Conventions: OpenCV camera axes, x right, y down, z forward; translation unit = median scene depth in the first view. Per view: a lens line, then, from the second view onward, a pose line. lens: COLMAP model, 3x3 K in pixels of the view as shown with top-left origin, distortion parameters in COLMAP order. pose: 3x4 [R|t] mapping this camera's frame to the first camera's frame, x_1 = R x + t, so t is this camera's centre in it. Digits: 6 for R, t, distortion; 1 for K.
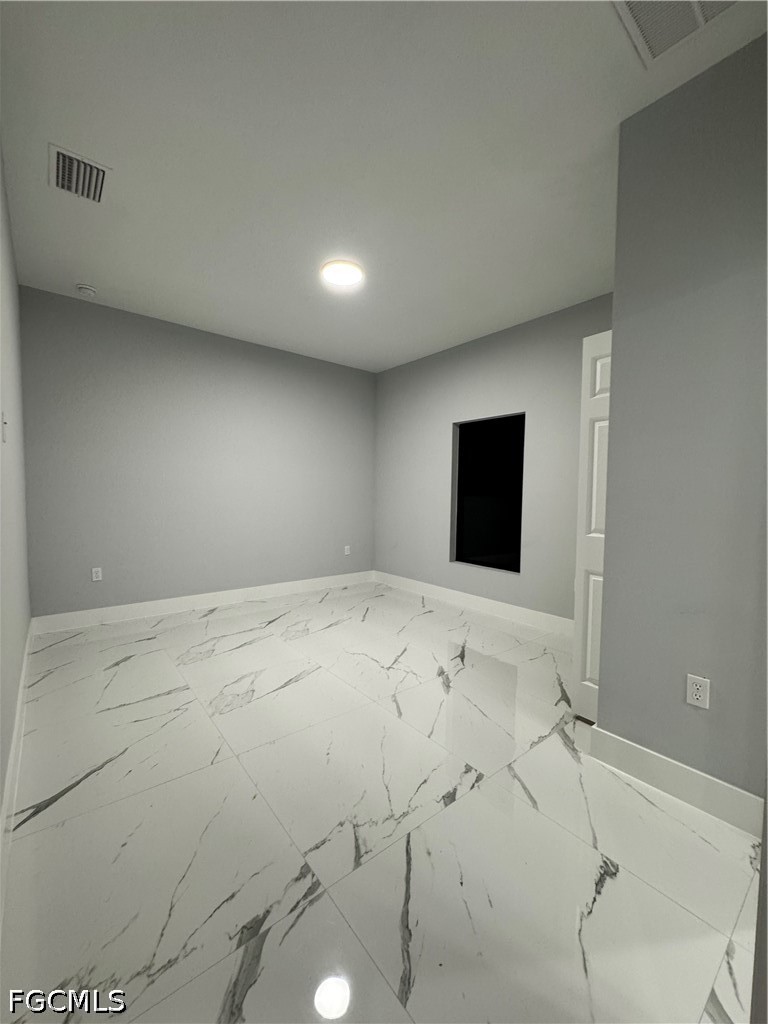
lens RADIAL K [[408.0, 0, 383.1], [0, 408.0, 512.3], [0, 0, 1]] dist [-0.003956, 0.000901]
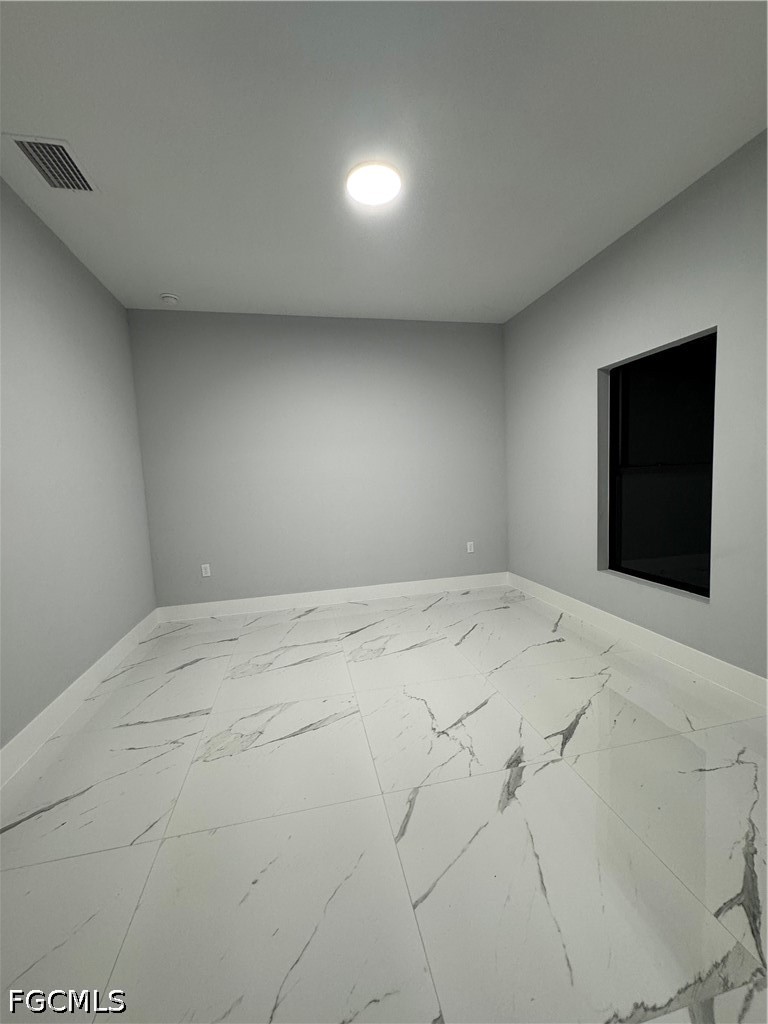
lens RADIAL K [[408.0, 0, 383.1], [0, 408.0, 512.3], [0, 0, 1]] dist [-0.003956, 0.000901]
pose [[0.890899, -0.015933, -0.453921, 0.207233], [0.036051, 0.998712, 0.035701, -0.021597], [0.452768, -0.048171, 0.890326, 0.290361]]
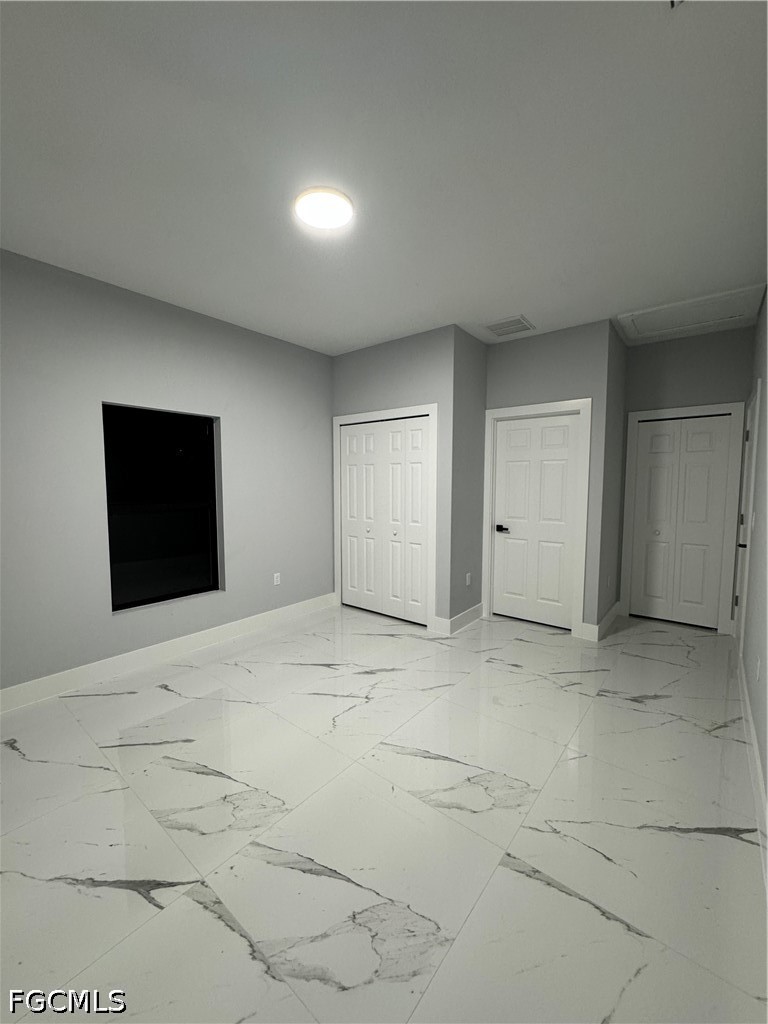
lens RADIAL K [[409.0, 0, 384.0], [0, 409.0, 512.0], [0, 0, 1]] dist [-0.001837, 0.000272]
pose [[-0.208386, -0.090299, 0.973869, -0.738498], [0.043221, 0.993906, 0.101406, -0.122237], [-0.977091, 0.063223, -0.203214, 0.941020]]
